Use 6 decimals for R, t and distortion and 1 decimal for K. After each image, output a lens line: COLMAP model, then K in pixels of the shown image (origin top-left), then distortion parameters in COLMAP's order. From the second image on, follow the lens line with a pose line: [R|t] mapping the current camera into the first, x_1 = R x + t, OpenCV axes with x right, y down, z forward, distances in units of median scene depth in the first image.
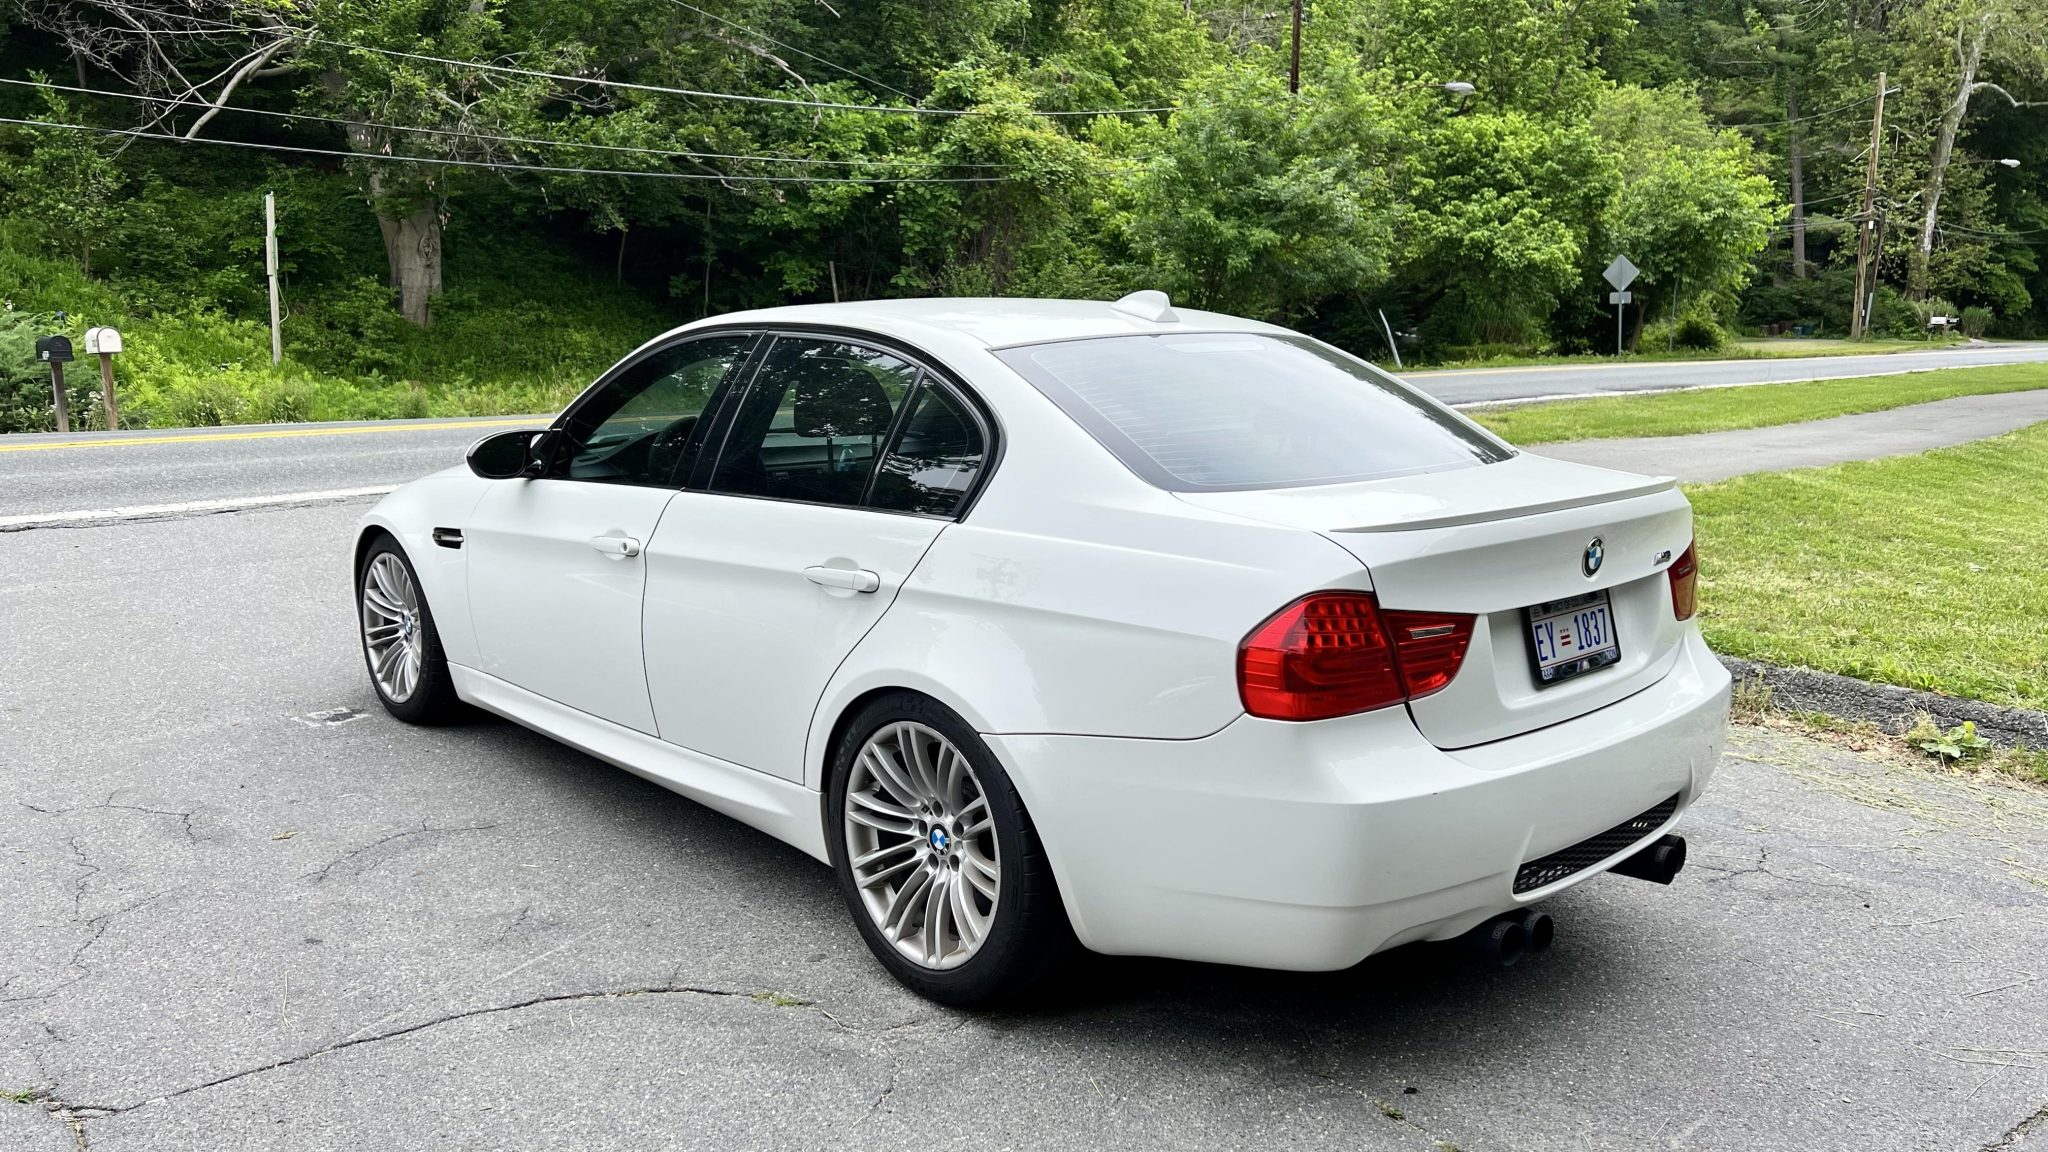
lens RADIAL K [[1538.9, 0, 1017.6], [0, 1538.9, 576.1], [0, 0, 1]] dist [0.063166, -0.071472]
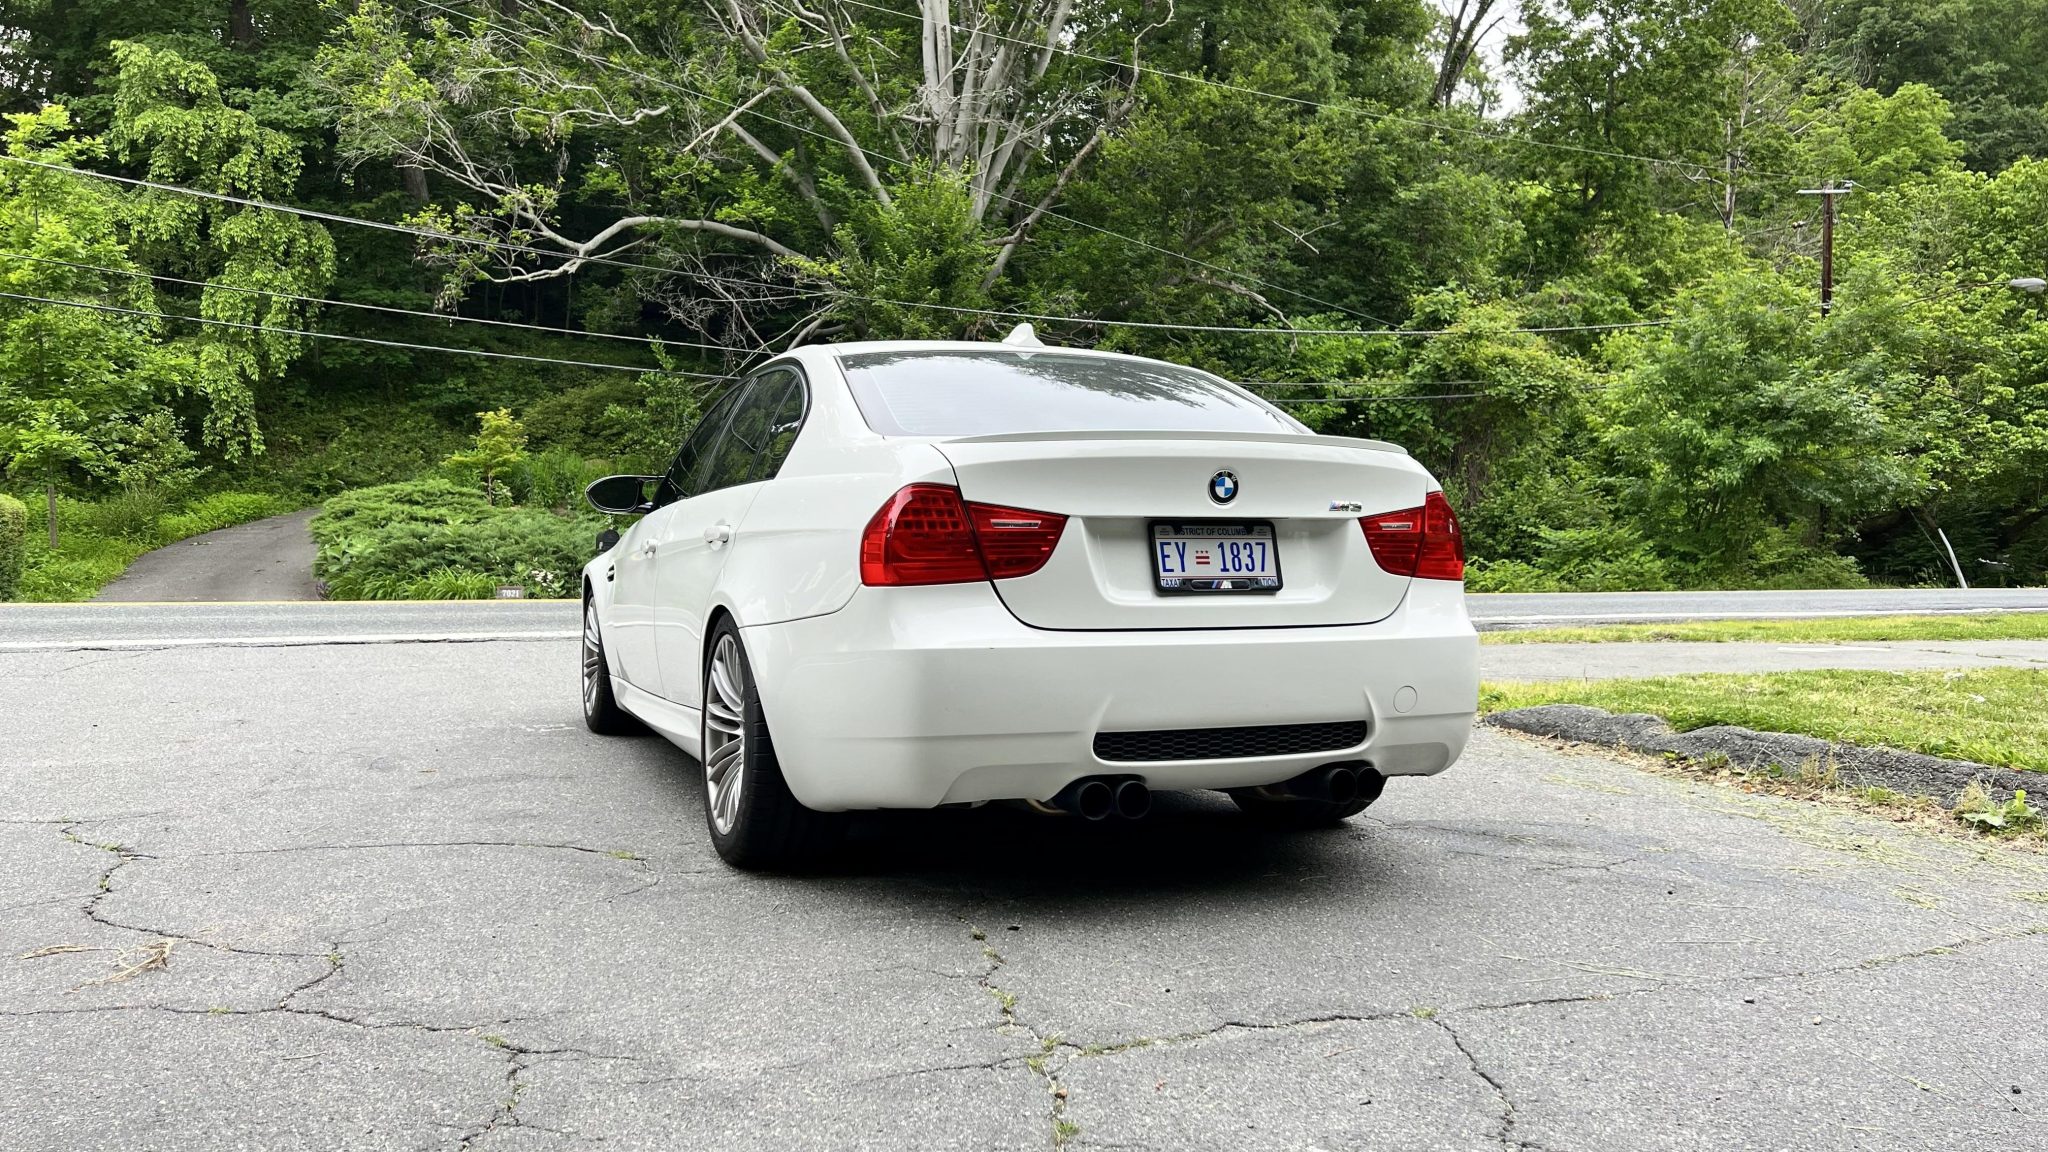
lens RADIAL K [[1540.2, 0, 1012.3], [0, 1540.2, 583.0], [0, 0, 1]] dist [0.060390, -0.067374]
pose [[0.938190, 0.008539, -0.346016, 0.056476], [-0.060792, 0.988220, -0.140444, 0.020759], [0.340741, 0.152798, 0.927657, -0.009223]]
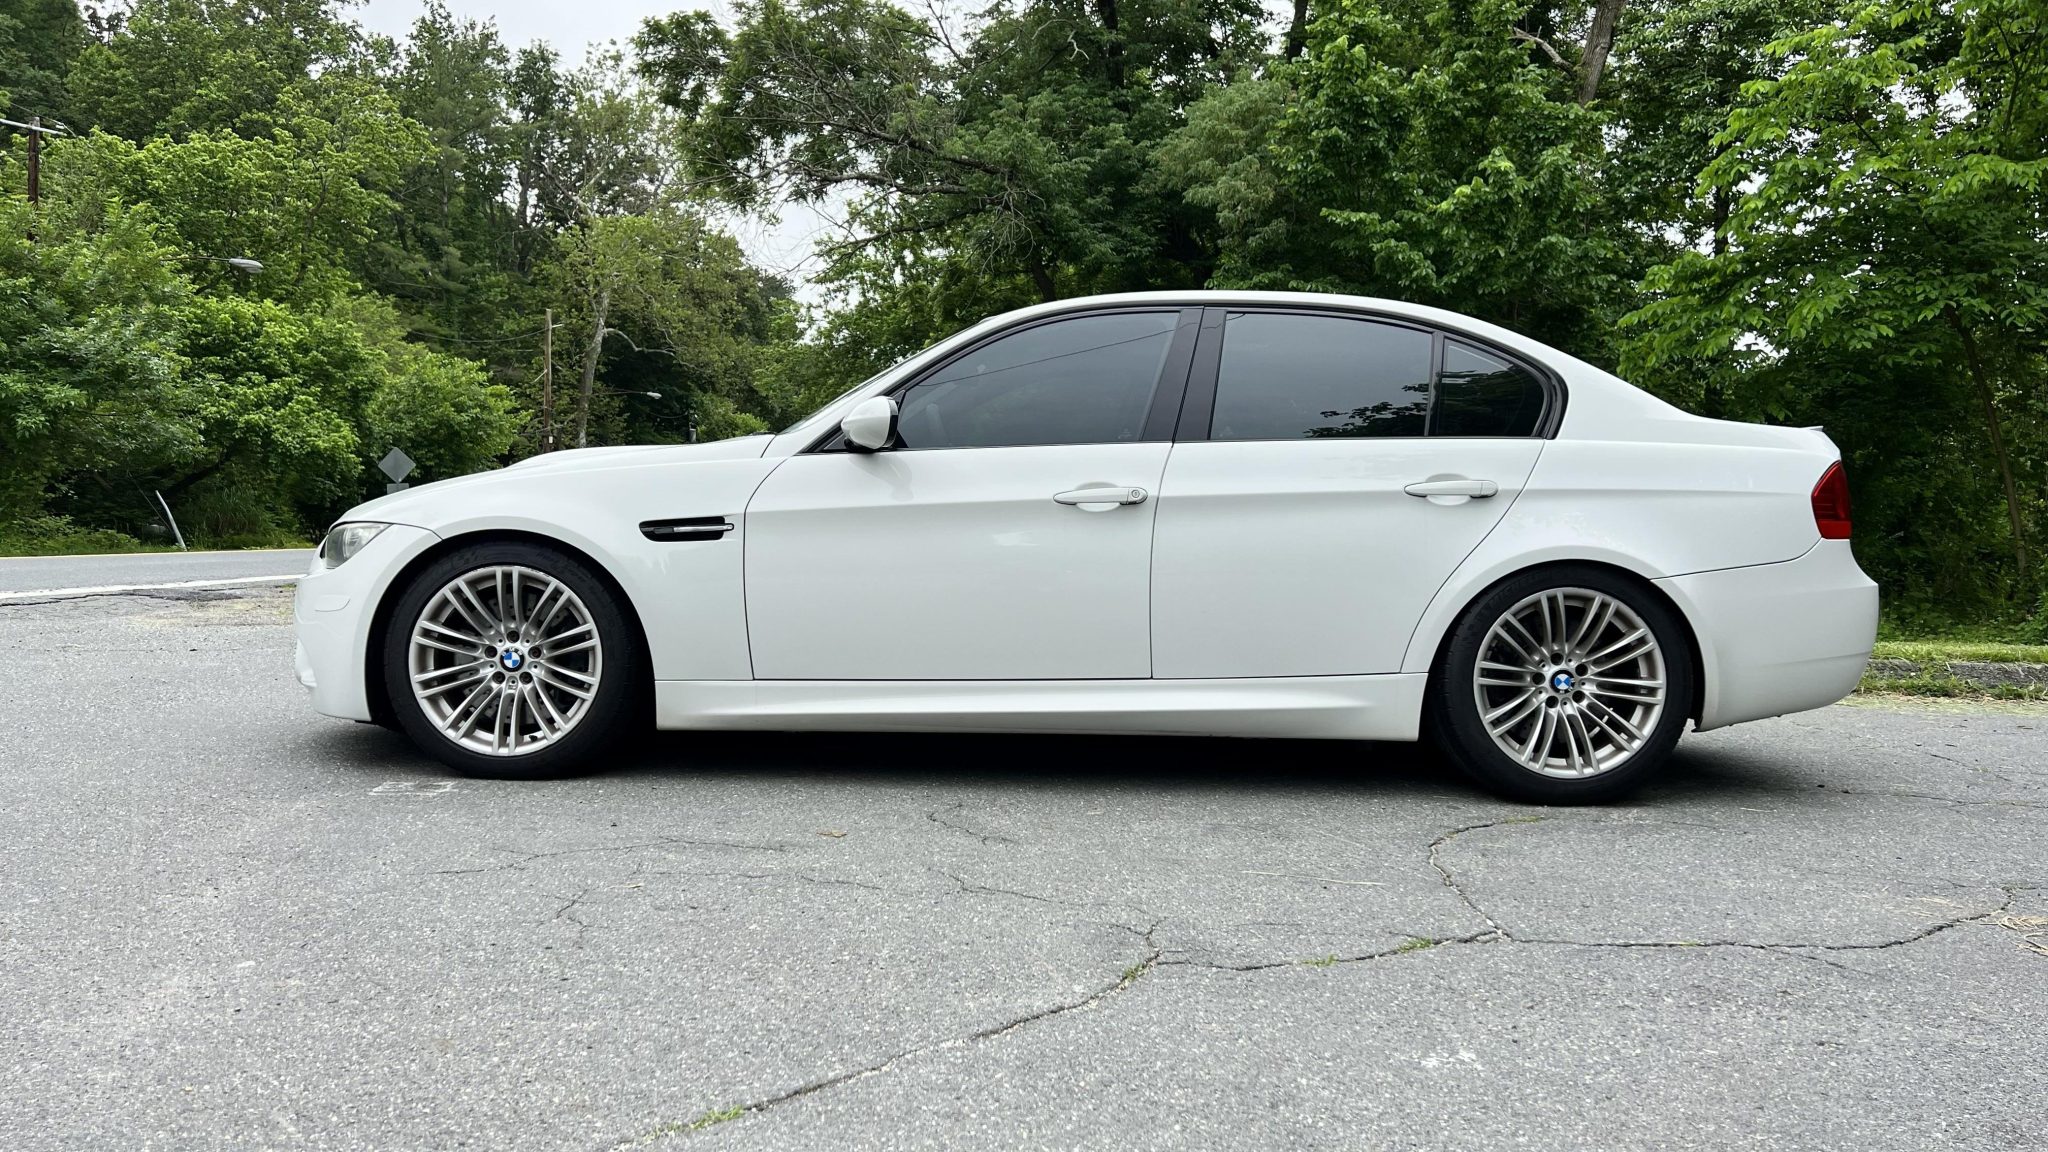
lens RADIAL K [[1543.6, 0, 1013.3], [0, 1543.6, 578.7], [0, 0, 1]] dist [0.056399, -0.061769]
pose [[0.673288, -0.013646, 0.739255, -0.129536], [0.112615, 0.990057, -0.084290, 0.013954], [-0.730754, 0.140003, 0.668130, 0.044234]]
